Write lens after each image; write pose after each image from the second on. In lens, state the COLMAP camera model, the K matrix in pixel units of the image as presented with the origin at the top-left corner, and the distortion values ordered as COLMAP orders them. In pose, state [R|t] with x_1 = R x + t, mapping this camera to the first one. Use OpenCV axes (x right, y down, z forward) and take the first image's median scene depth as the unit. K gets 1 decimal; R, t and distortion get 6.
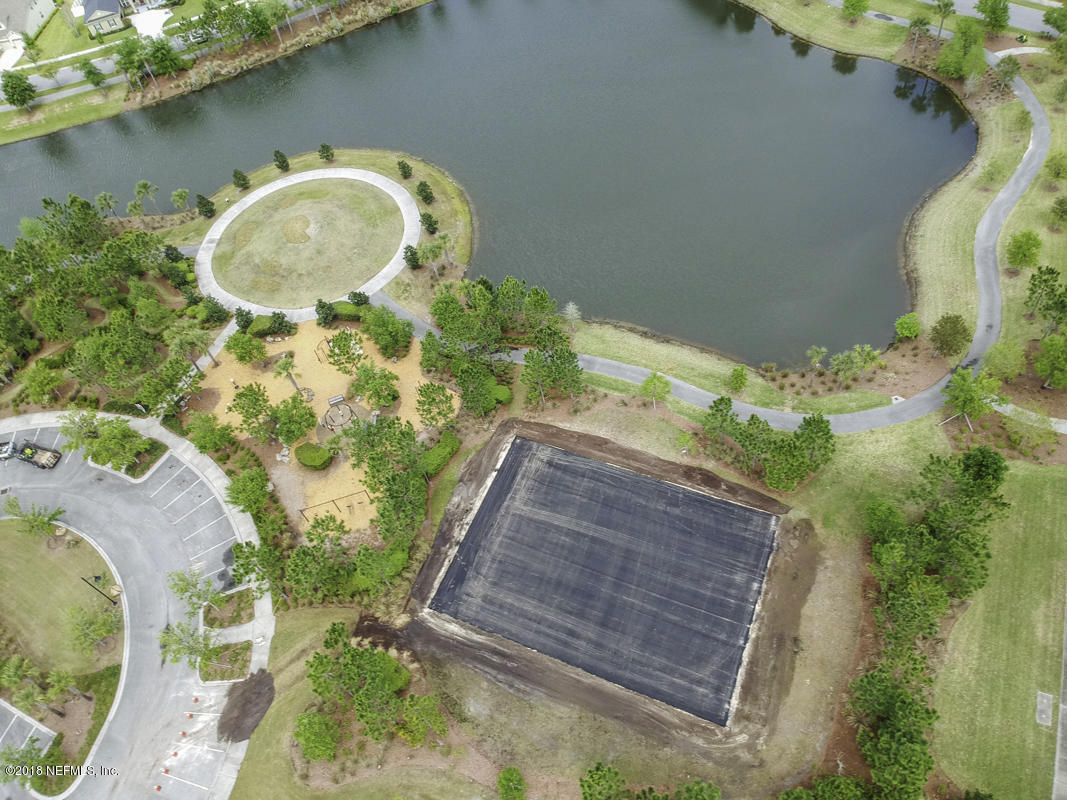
lens RADIAL K [[781.1, 0, 530.7], [0, 781.1, 397.1], [0, 0, 1]] dist [0.007567, -0.031468]
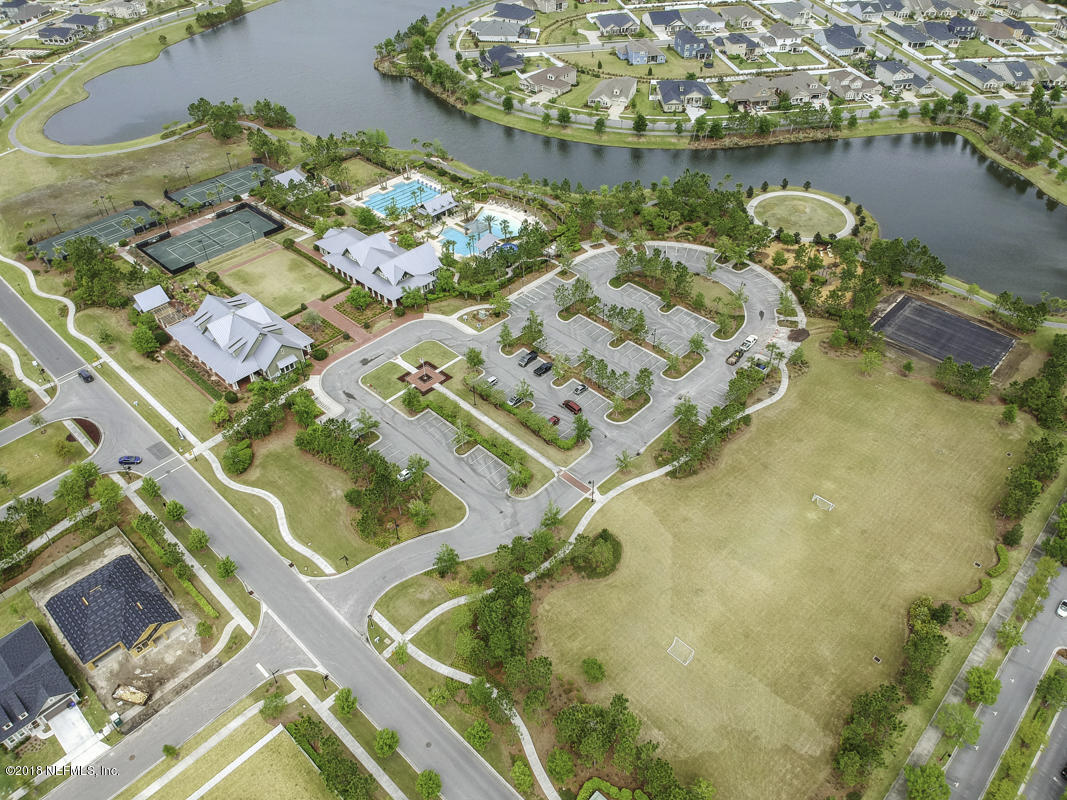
lens RADIAL K [[781.1, 0, 527.1], [0, 781.1, 399.6], [0, 0, 1]] dist [0.007567, -0.031468]
pose [[0.930712, 0.303756, -0.203734, -0.535097], [-0.335037, 0.931480, -0.141757, 1.122373], [0.146714, 0.200194, 0.968709, -1.479043]]
